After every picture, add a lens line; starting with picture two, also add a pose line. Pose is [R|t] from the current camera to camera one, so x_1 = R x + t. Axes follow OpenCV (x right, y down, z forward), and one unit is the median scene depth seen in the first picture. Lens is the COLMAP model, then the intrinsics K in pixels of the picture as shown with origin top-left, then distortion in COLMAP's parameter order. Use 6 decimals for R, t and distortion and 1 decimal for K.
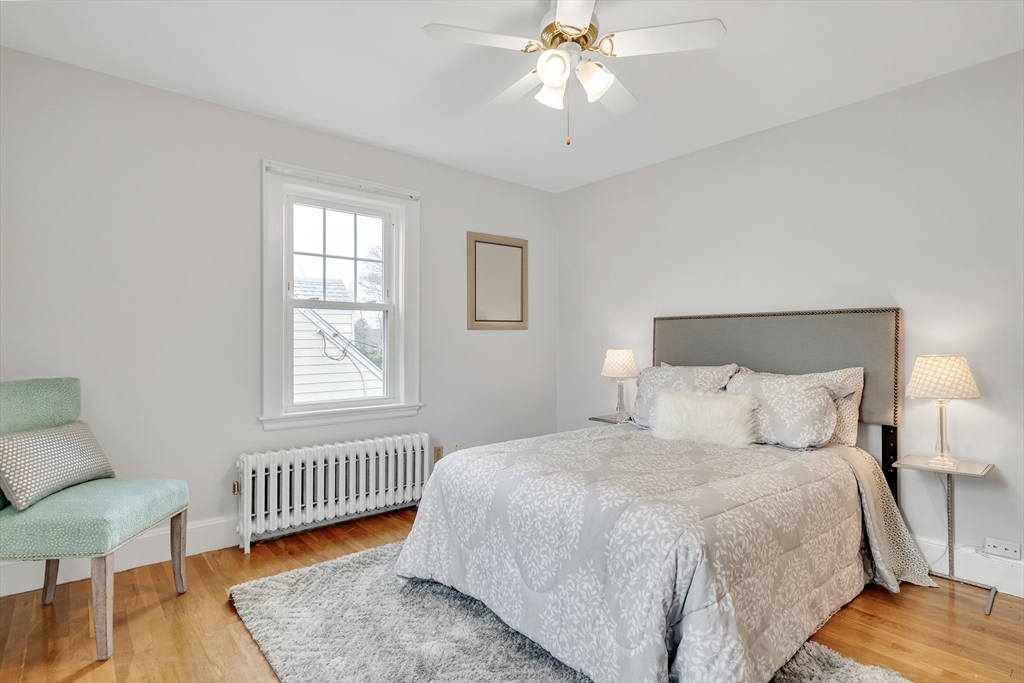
lens RADIAL K [[570.7, 0, 512.9], [0, 570.7, 328.2], [0, 0, 1]] dist [0.000938, 0.000960]
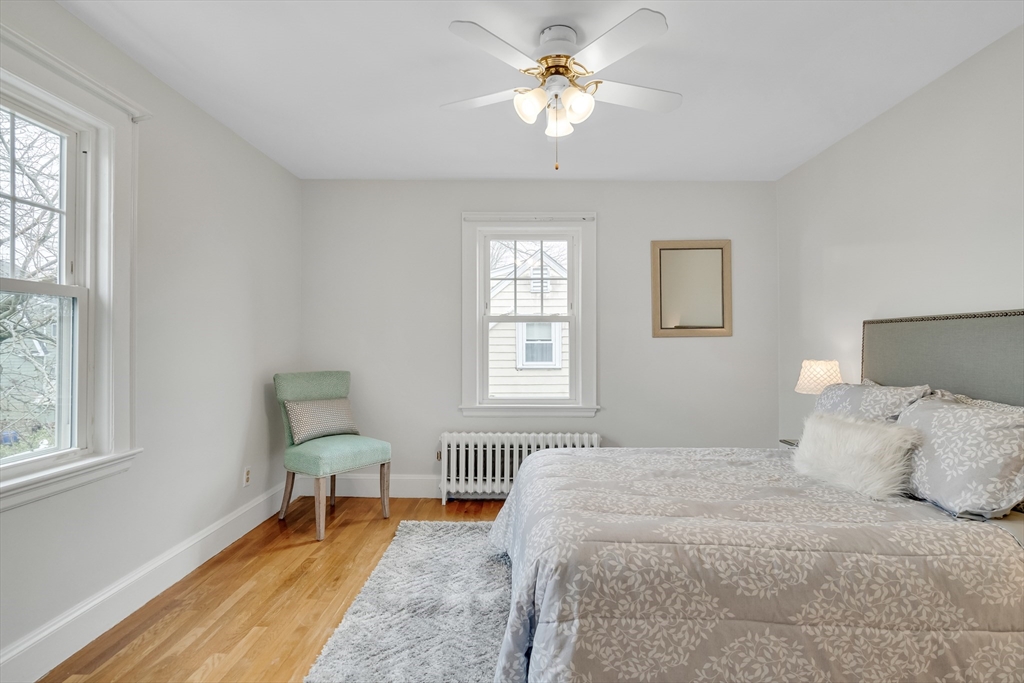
lens RADIAL K [[565.6, 0, 507.8], [0, 565.6, 317.8], [0, 0, 1]] dist [-0.002192, 0.000750]
pose [[0.712357, -0.029762, -0.701185, 0.599804], [0.015289, 0.999521, -0.026892, -0.012956], [0.701650, 0.008436, 0.712472, 0.142955]]
